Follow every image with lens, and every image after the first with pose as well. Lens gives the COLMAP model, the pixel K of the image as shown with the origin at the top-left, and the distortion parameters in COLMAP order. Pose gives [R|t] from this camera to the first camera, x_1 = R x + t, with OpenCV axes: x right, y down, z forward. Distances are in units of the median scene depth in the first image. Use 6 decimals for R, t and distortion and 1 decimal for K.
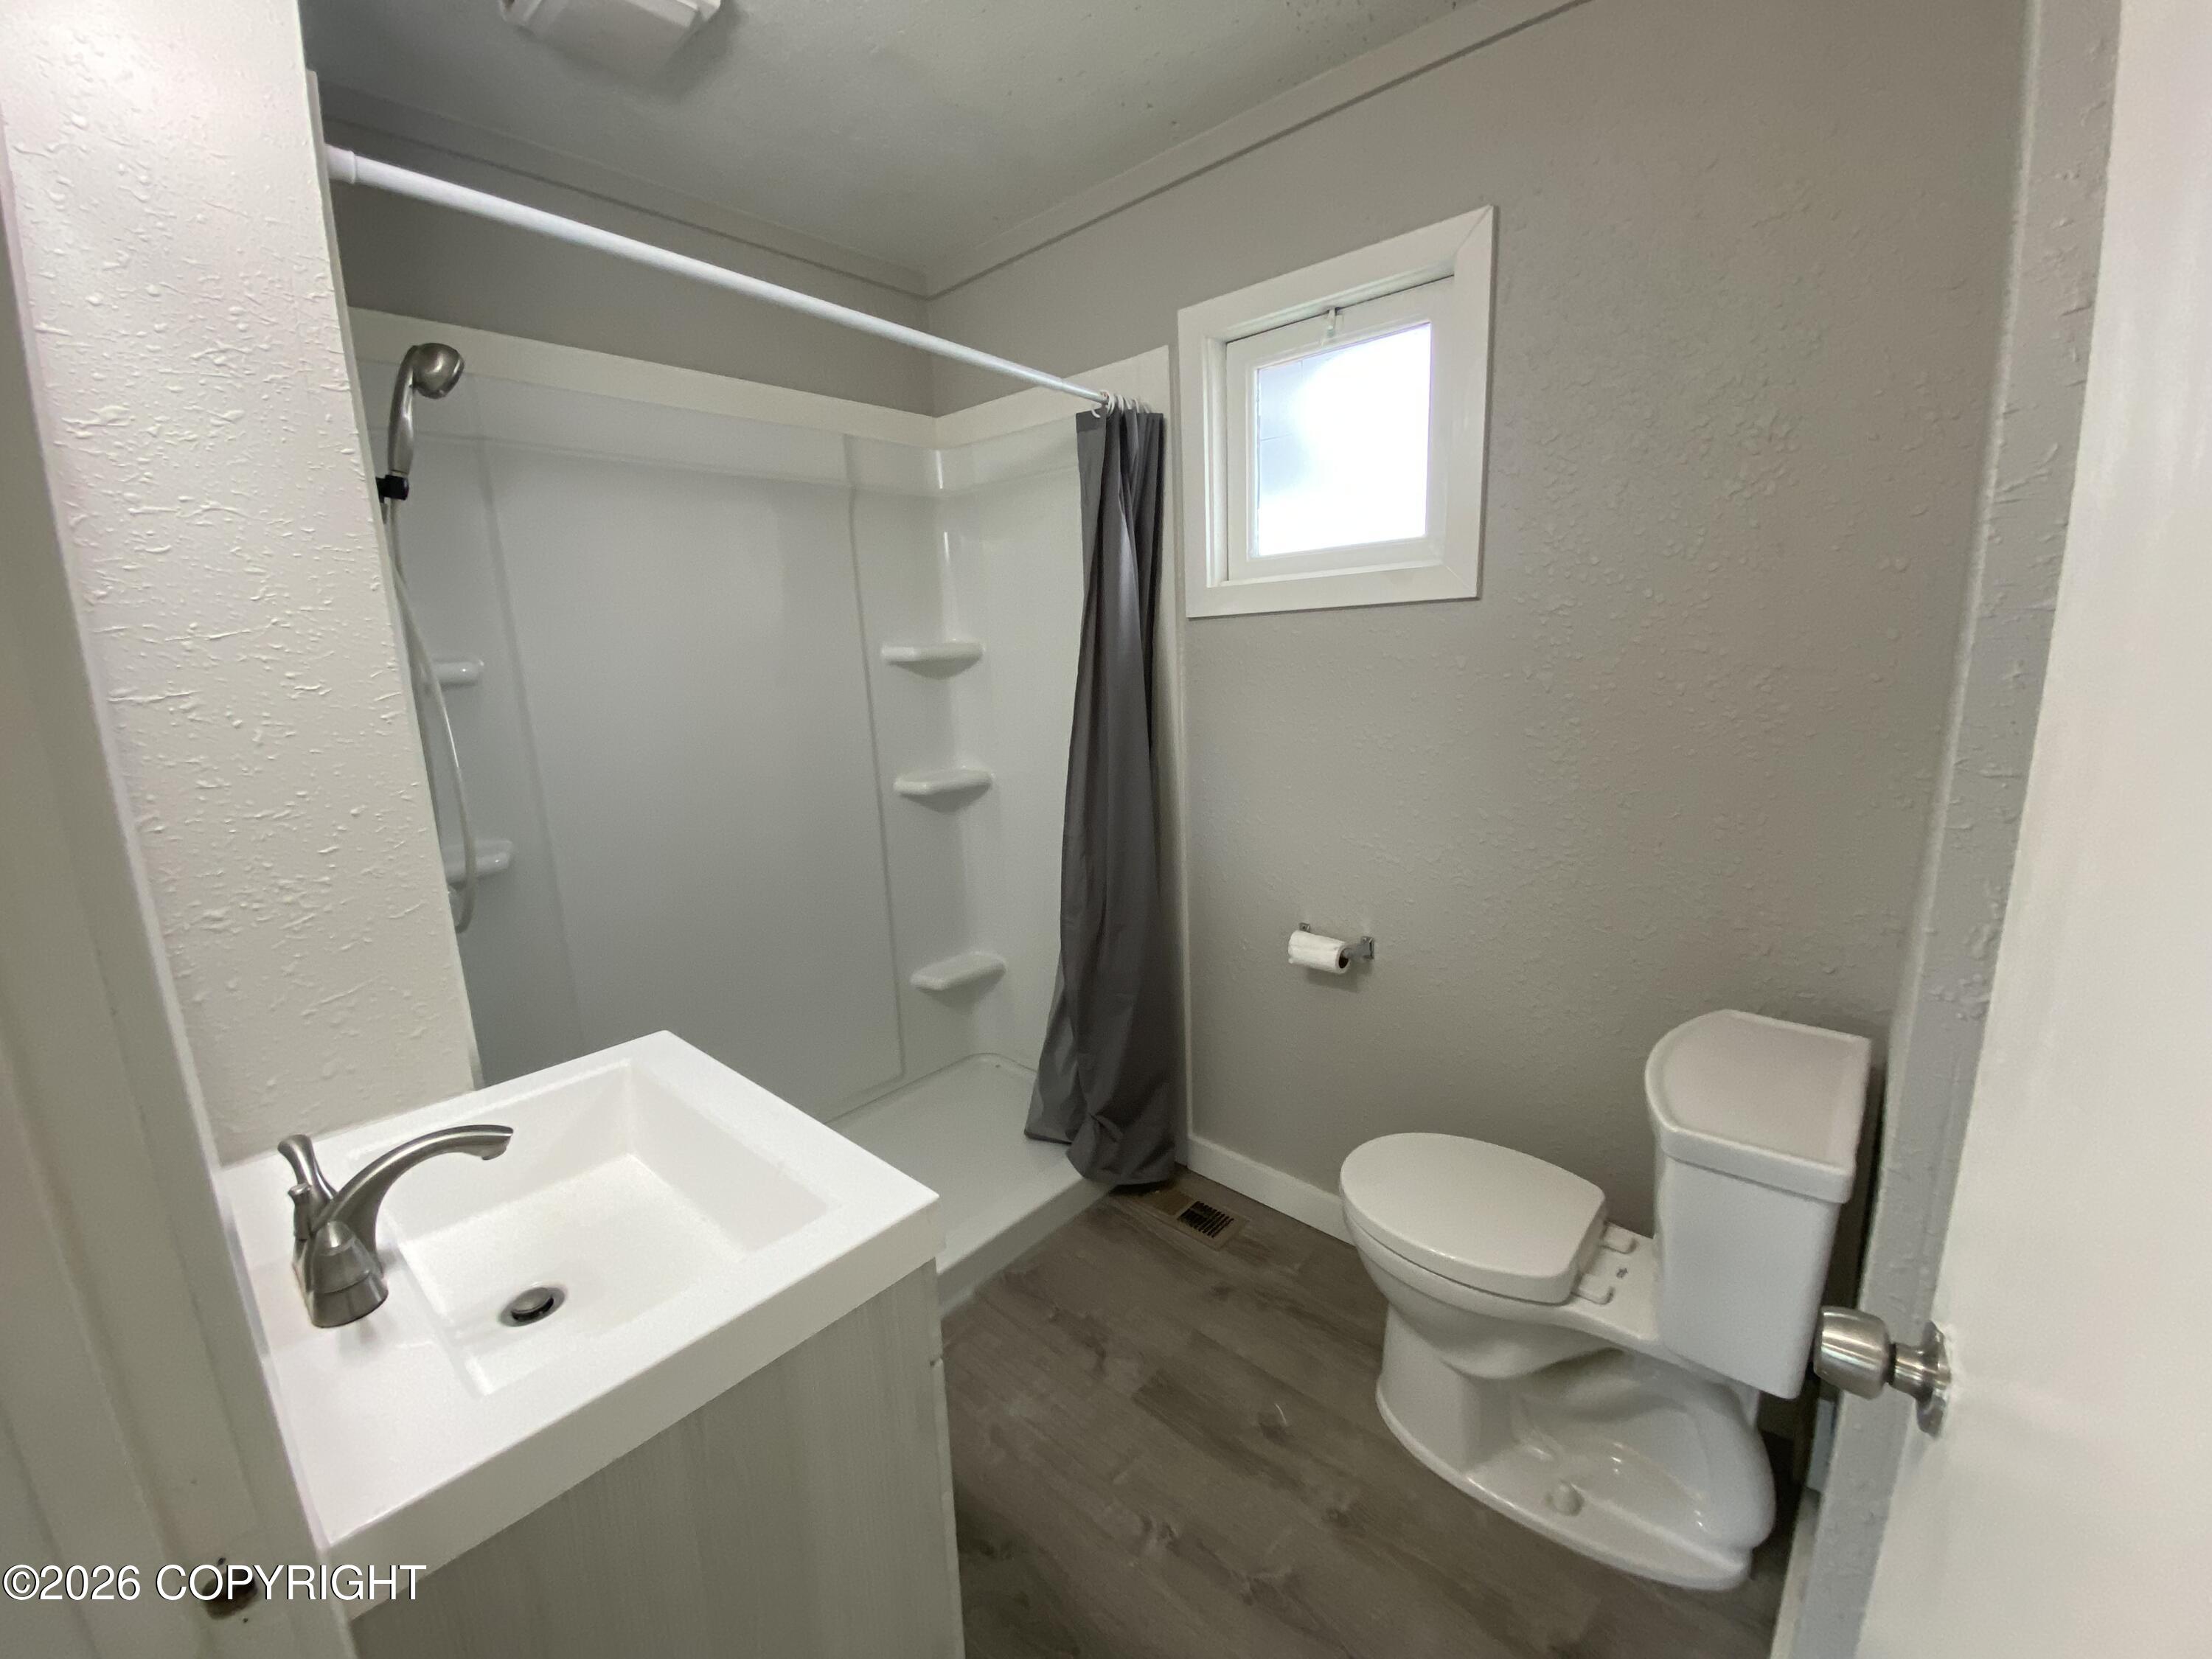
lens RADIAL K [[900.4, 0, 1106.0], [0, 900.4, 829.5], [0, 0, 1]] dist [0.014810, -0.024048]
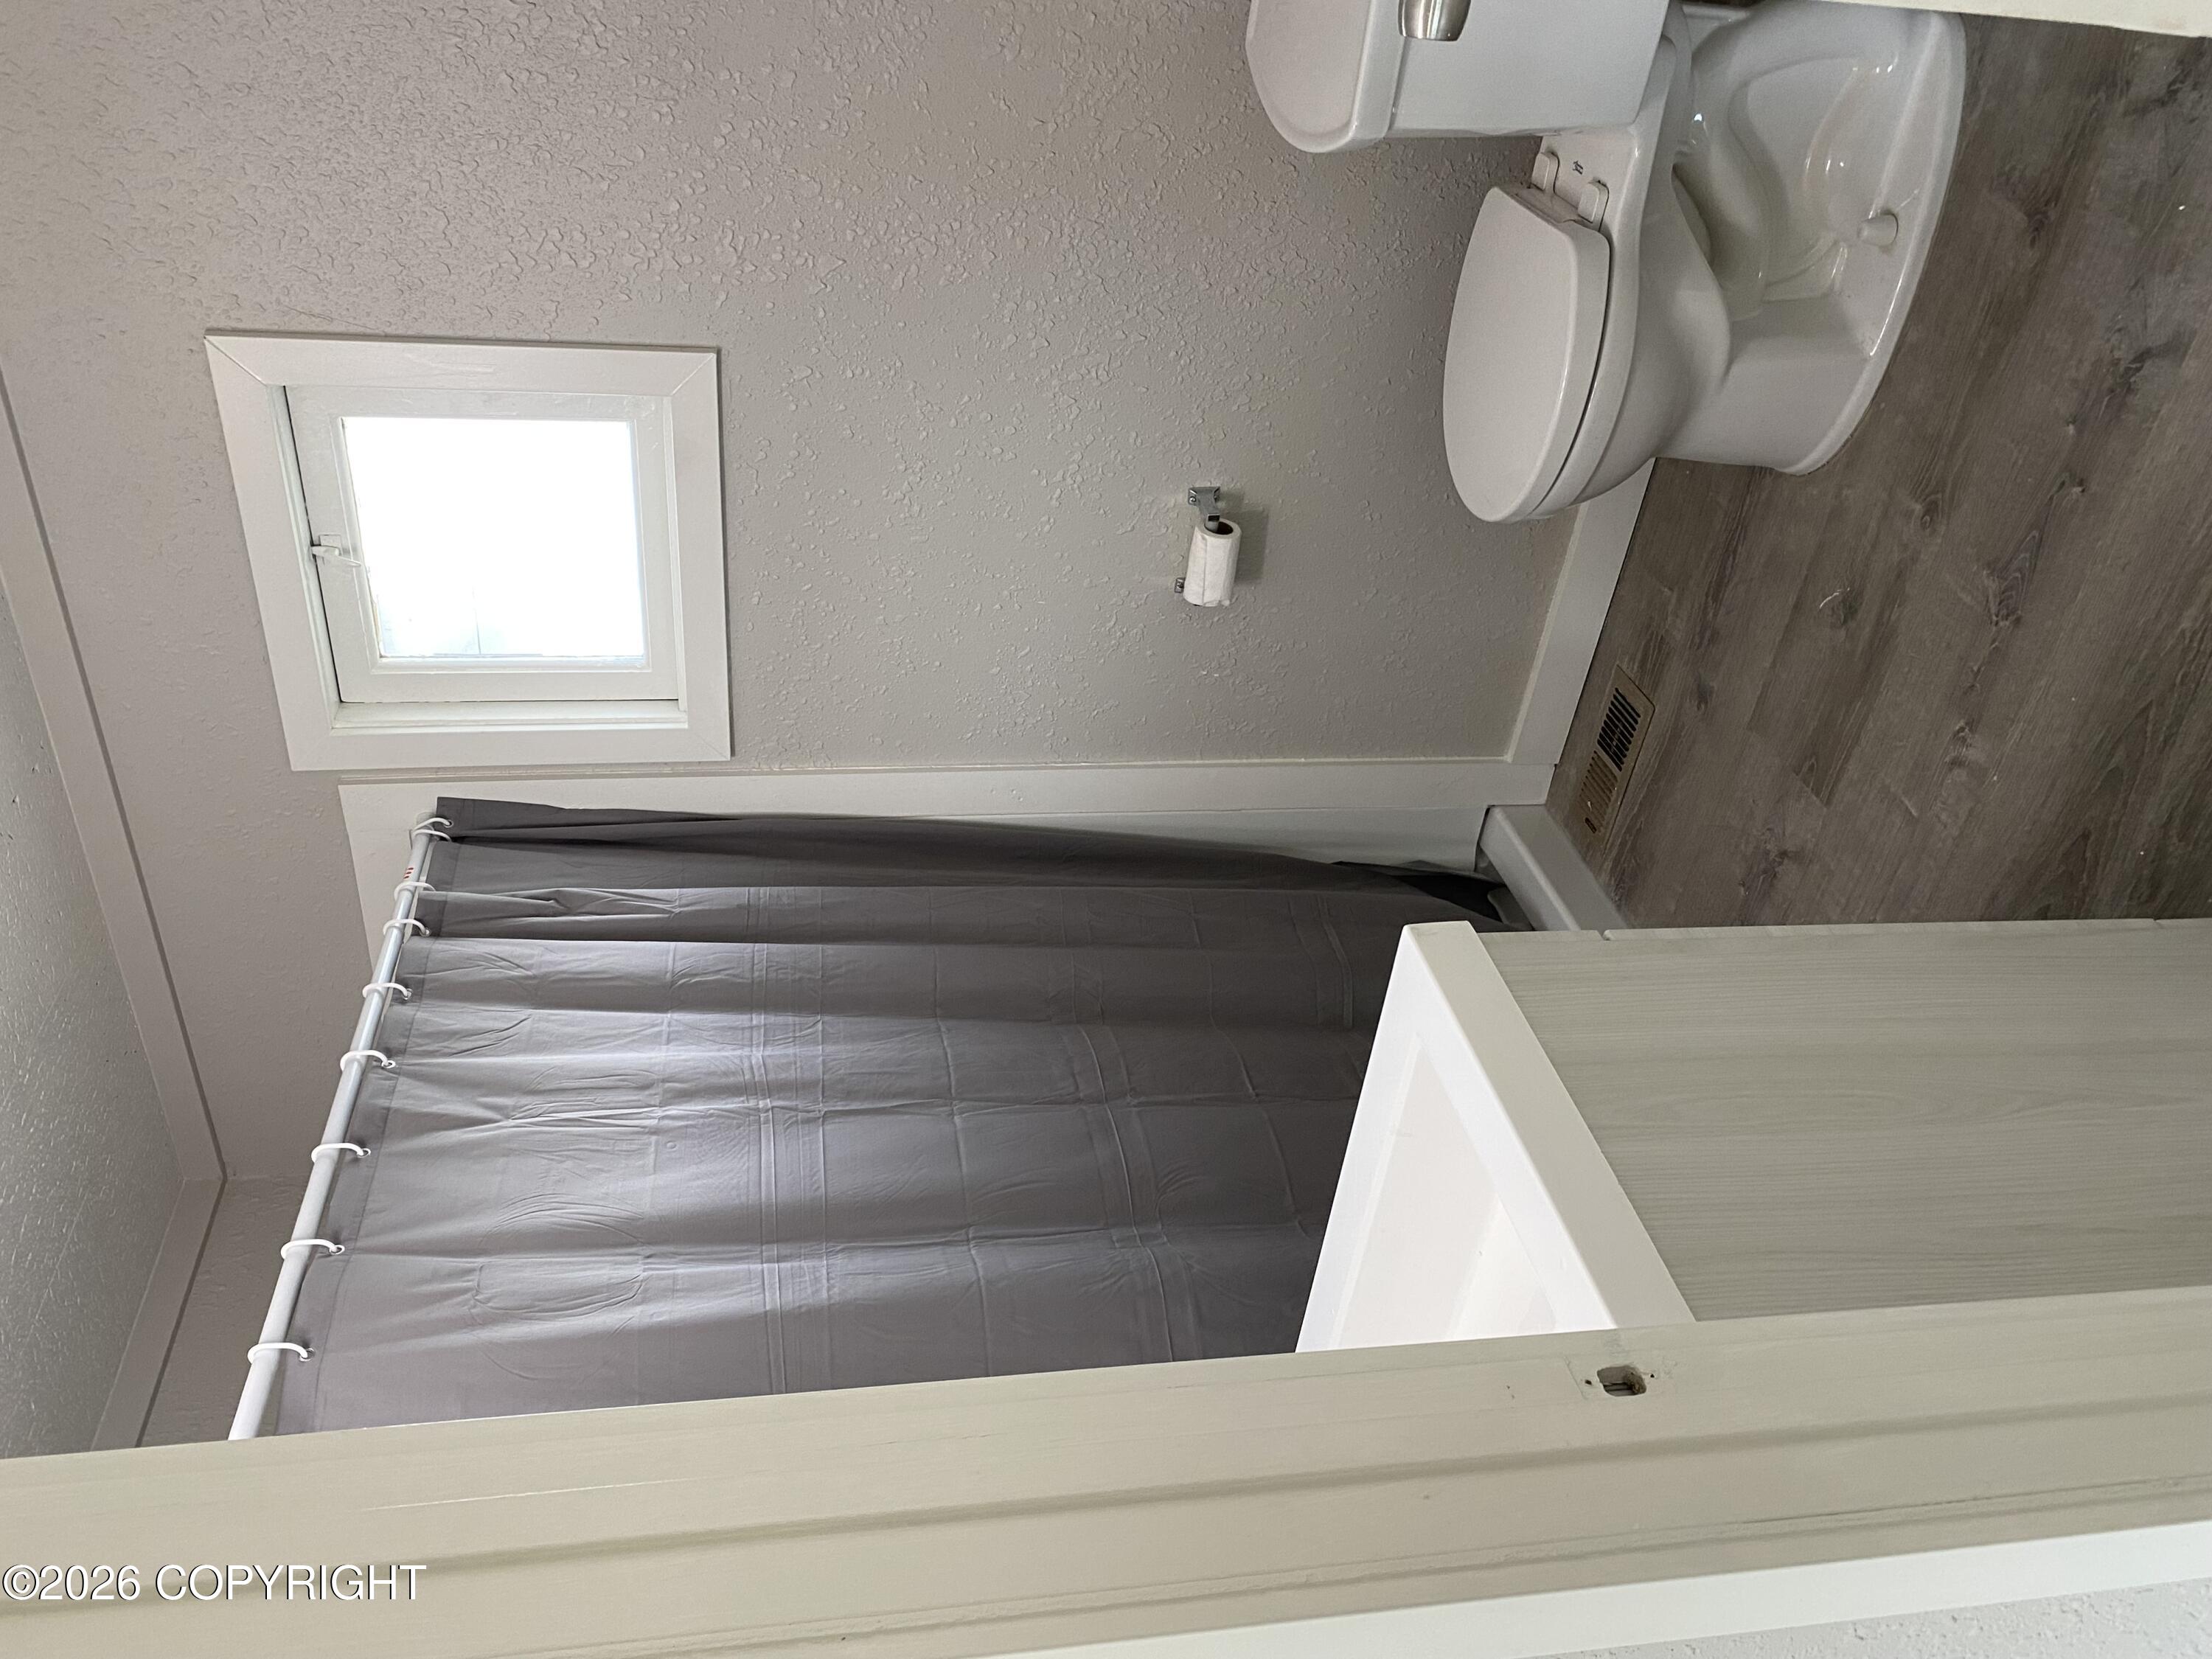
lens RADIAL K [[1664.4, 0, 1106.0], [0, 1664.4, 829.5], [0, 0, 1]] dist [-0.011278, 0.003538]
pose [[-0.014786, -0.993759, 0.110566, -0.148227], [0.999817, -0.013355, 0.013669, 0.043480], [-0.012108, 0.110748, 0.993775, -0.350832]]
